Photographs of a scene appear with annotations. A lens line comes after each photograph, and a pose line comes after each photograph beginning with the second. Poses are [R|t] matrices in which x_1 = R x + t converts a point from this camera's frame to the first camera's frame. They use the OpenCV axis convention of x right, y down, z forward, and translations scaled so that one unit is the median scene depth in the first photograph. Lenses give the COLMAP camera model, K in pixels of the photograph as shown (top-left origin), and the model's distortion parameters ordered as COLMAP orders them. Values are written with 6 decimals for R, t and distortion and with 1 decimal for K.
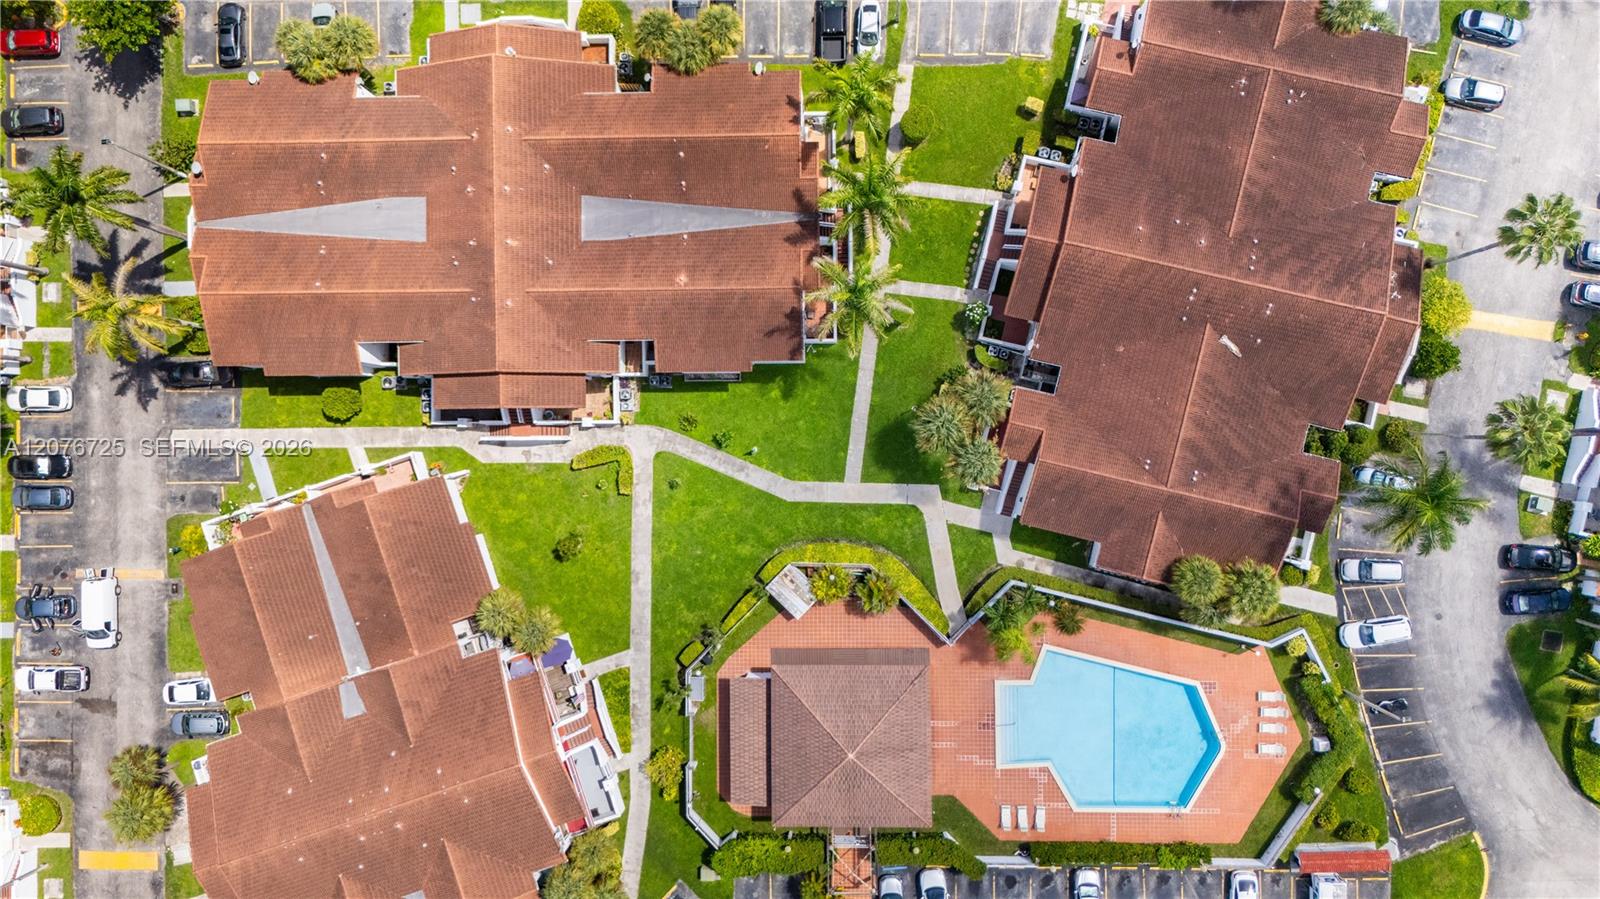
lens RADIAL K [[1201.4, 0, 800.0], [0, 1201.4, 449.5], [0, 0, 1]] dist [0.060888, -0.051961]
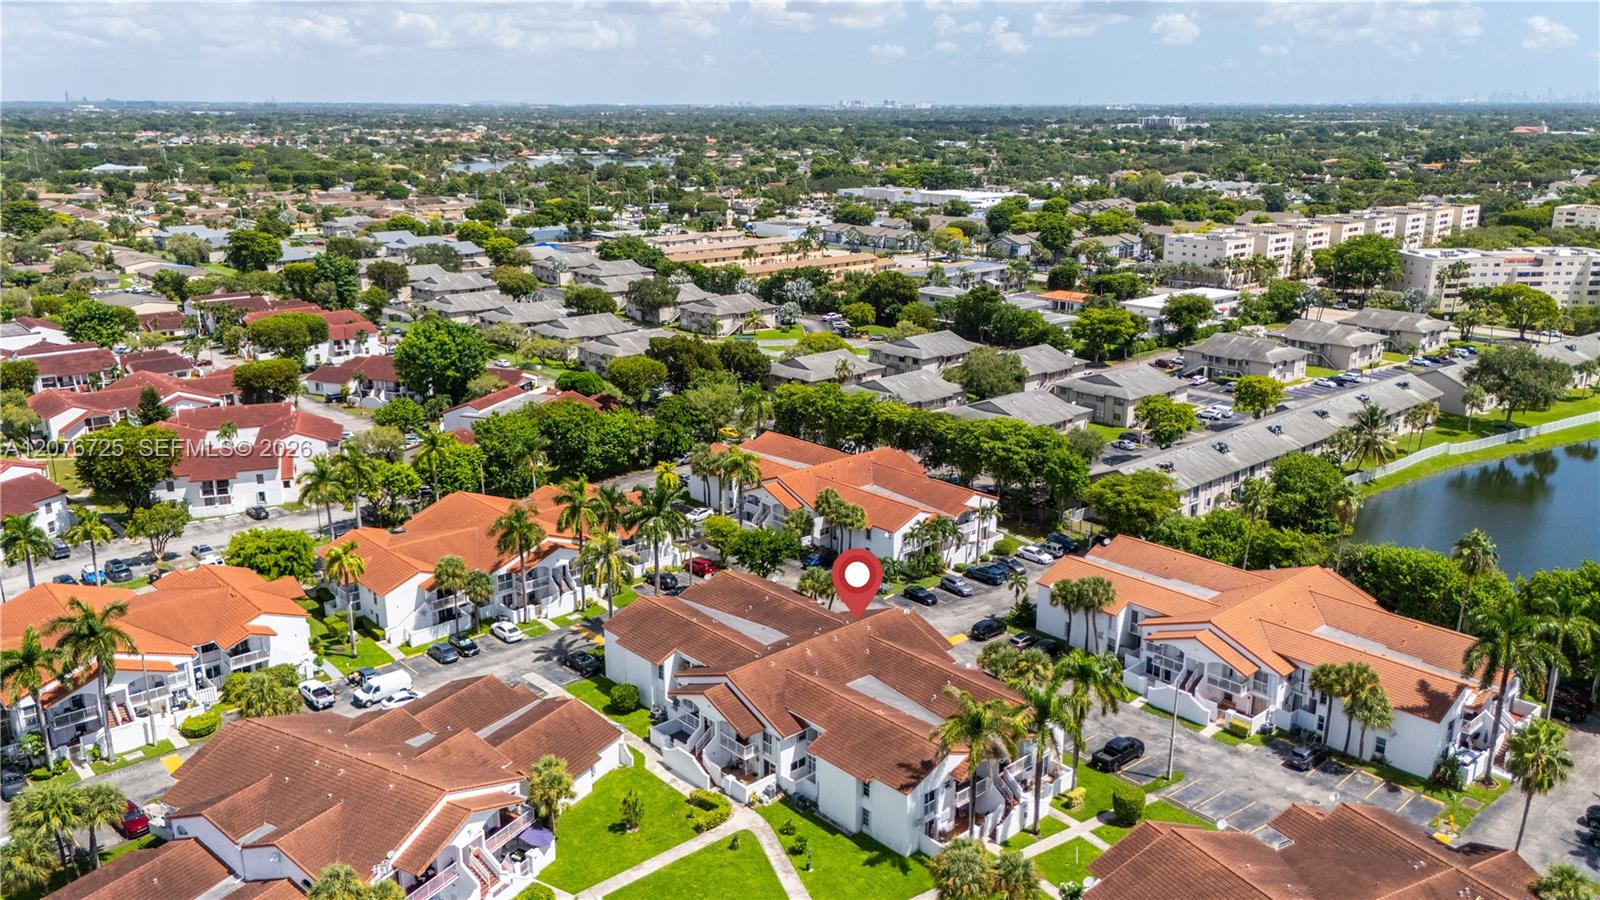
lens RADIAL K [[1226.5, 0, 800.0], [0, 1226.5, 450.0], [0, 0, 1]] dist [0.068525, -0.066589]
pose [[0.662640, 0.245199, -0.707662, 0.603164], [-0.748362, 0.179734, -0.638475, 0.604987], [-0.029363, 0.952666, 0.302597, 0.348018]]
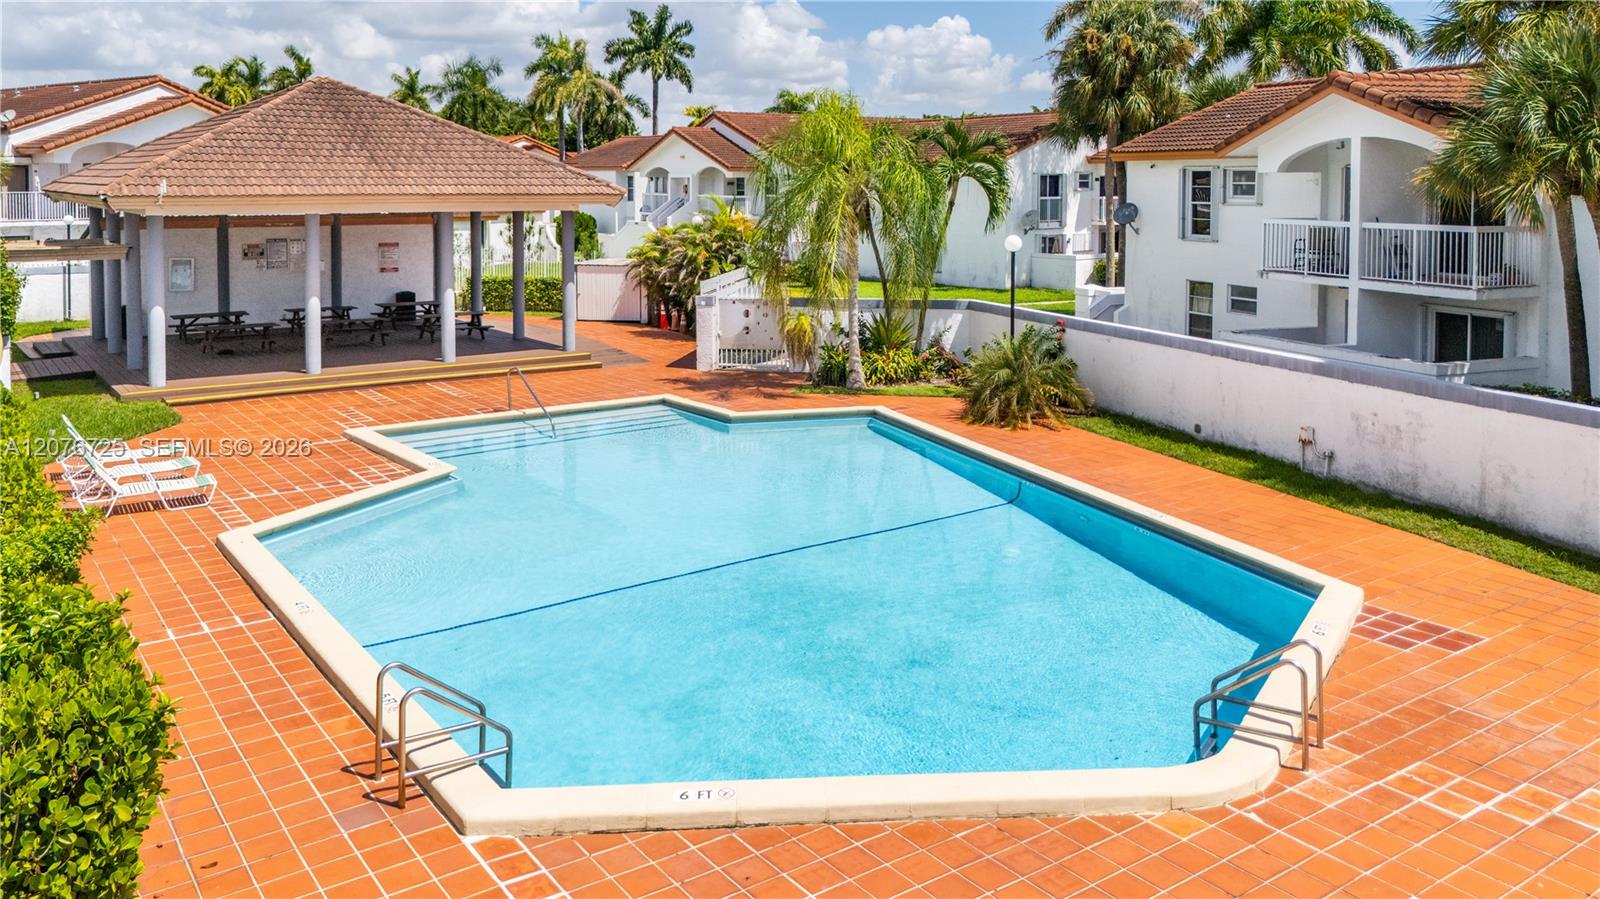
lens RADIAL K [[1201.4, 0, 800.0], [0, 1201.4, 449.5], [0, 0, 1]] dist [0.060888, -0.051961]
pose [[0.581249, 0.229623, -0.780656, 0.394745], [-0.813052, 0.124857, -0.568645, 0.323465], [-0.033104, 0.965238, 0.259269, 0.925091]]
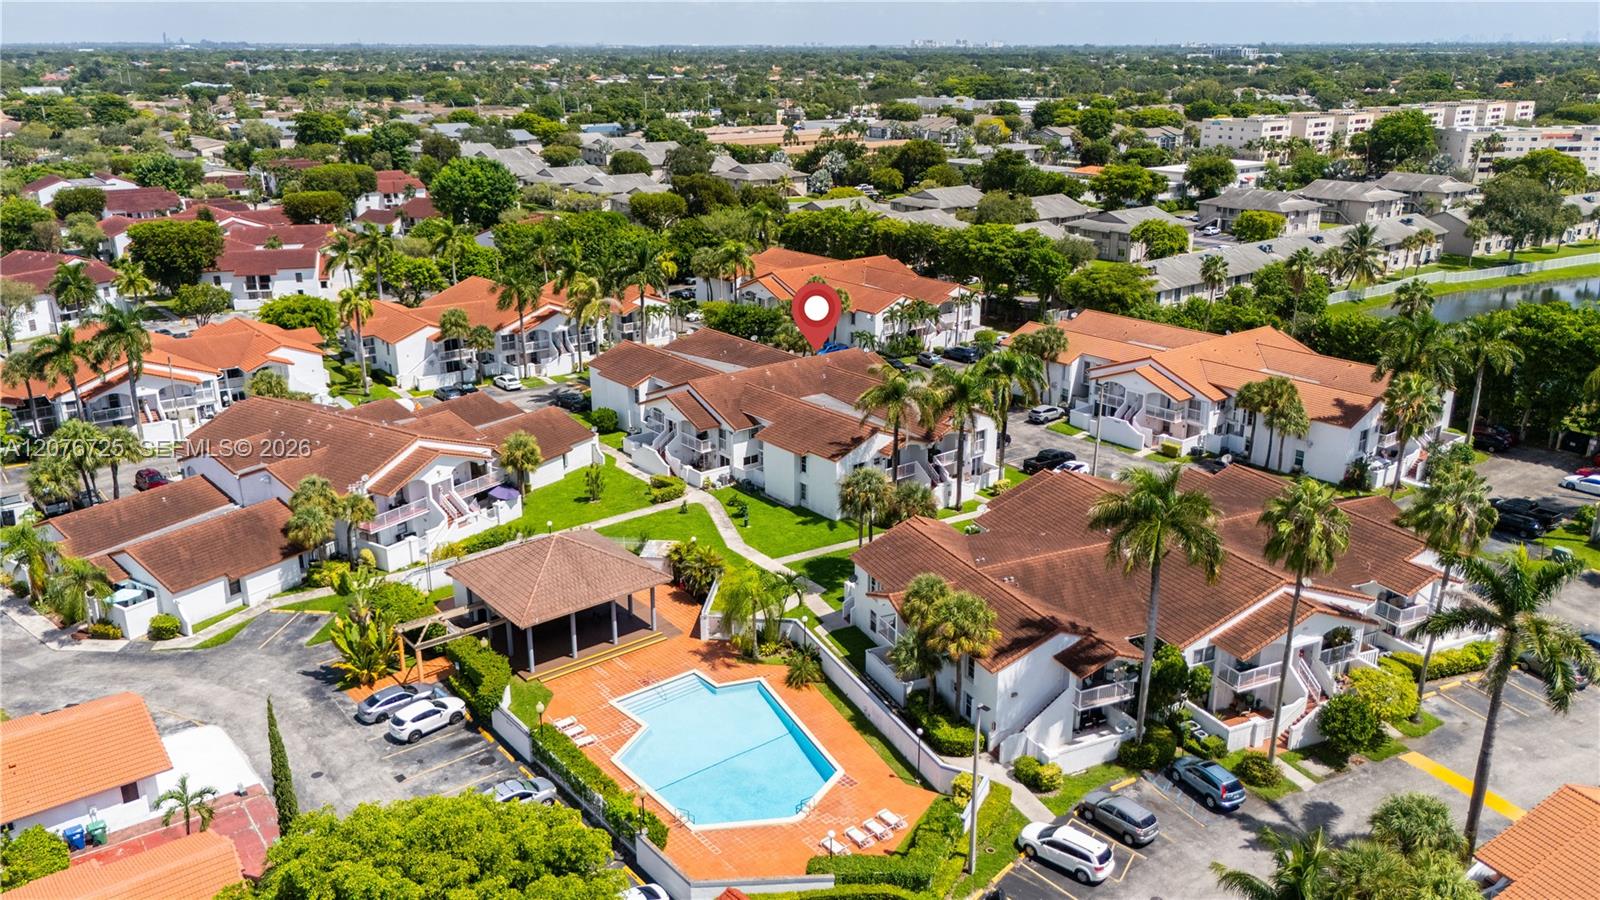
lens RADIAL K [[1201.4, 0, 800.0], [0, 1201.4, 450.0], [0, 0, 1]] dist [0.060888, -0.051961]
pose [[0.619375, 0.290616, -0.729326, 0.786100], [-0.784674, 0.198722, -0.587194, 0.603695], [-0.025714, 0.935976, 0.351122, 0.536963]]
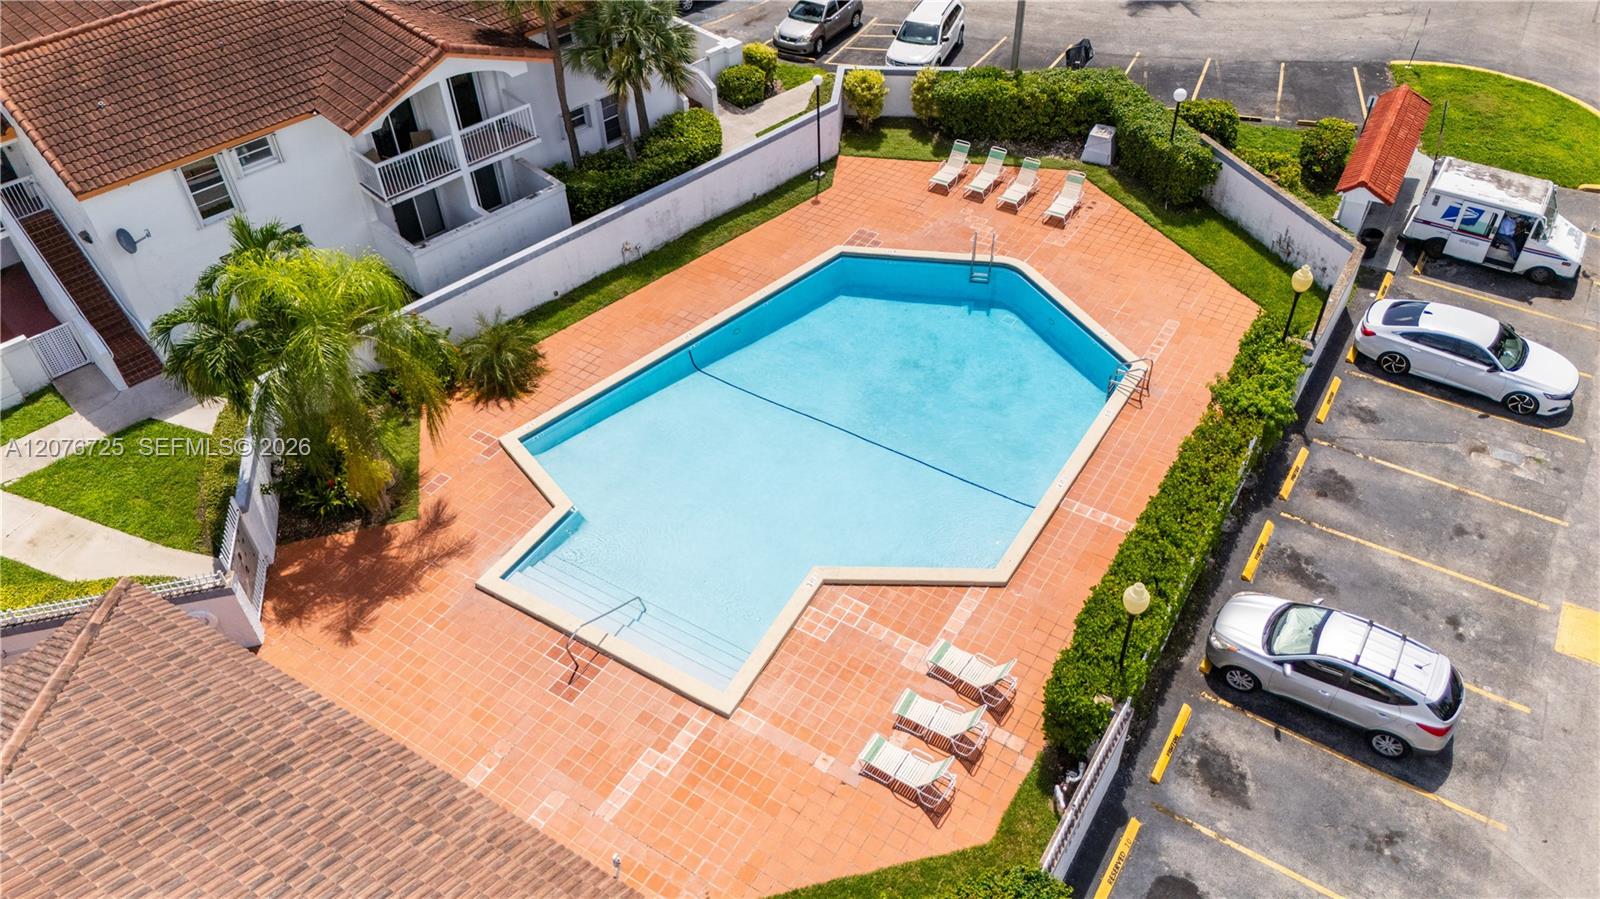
lens RADIAL K [[1201.4, 0, 800.0], [0, 1201.4, 449.5], [0, 0, 1]] dist [0.060888, -0.051961]
pose [[0.541273, -0.545410, 0.639962, 0.036329], [0.840841, 0.348348, -0.414294, 0.358432], [0.003030, 0.762353, 0.647155, 0.780436]]
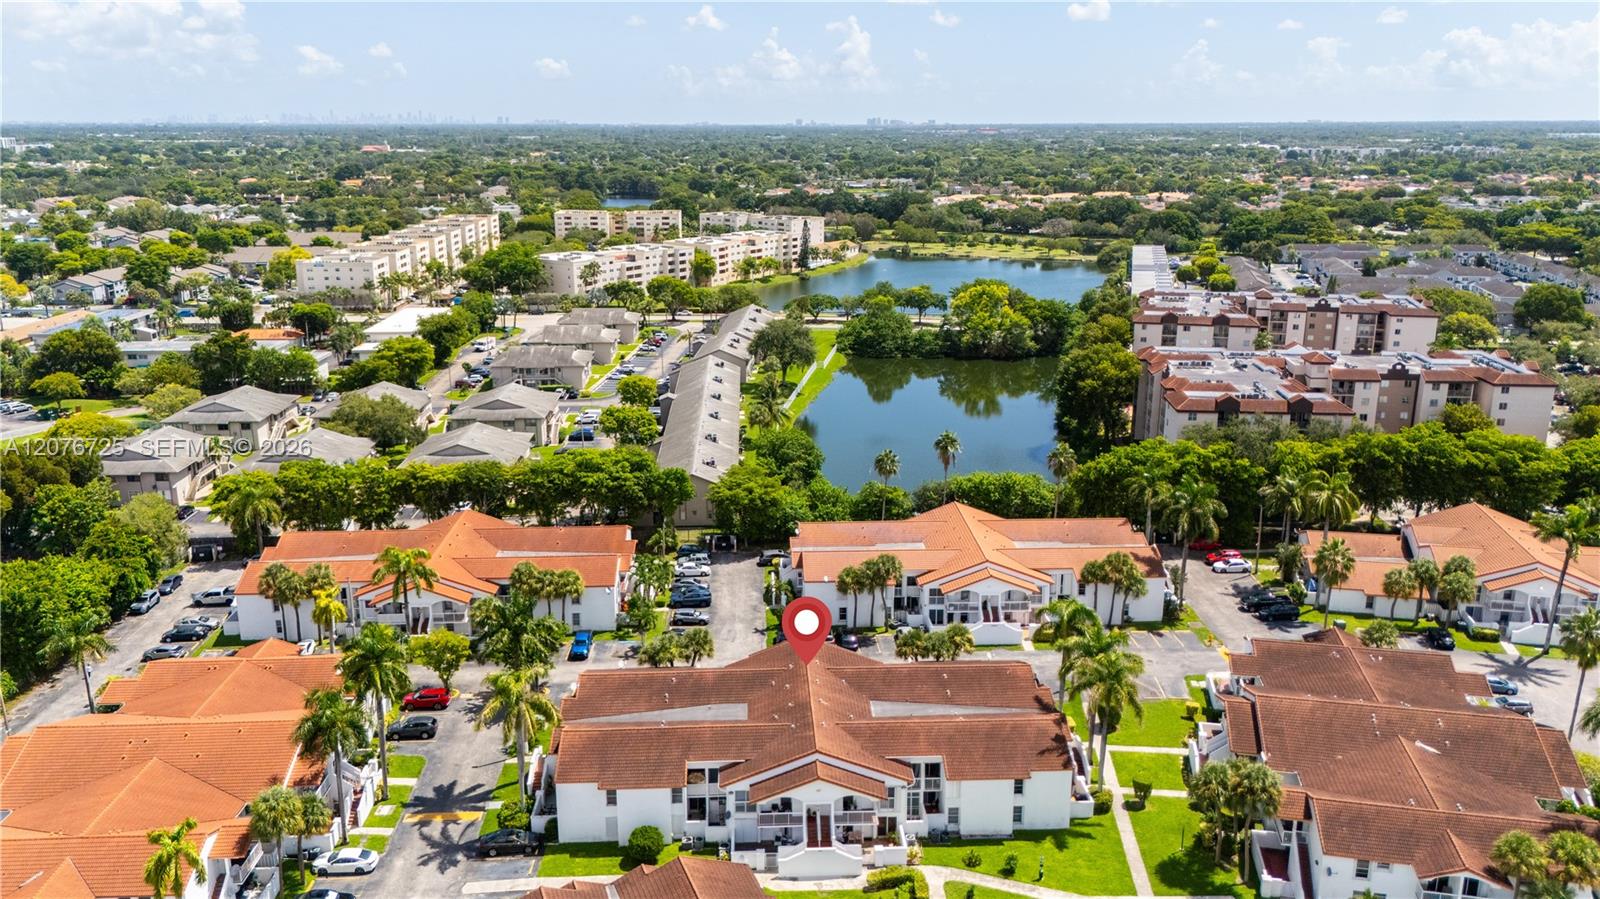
lens RADIAL K [[1201.4, 0, 800.0], [0, 1201.4, 449.5], [0, 0, 1]] dist [0.060888, -0.051961]
pose [[0.998464, 0.032089, 0.045166, -0.301840], [0.035221, 0.261672, -0.964514, 0.893444], [-0.042769, 0.964623, 0.260140, 0.384861]]
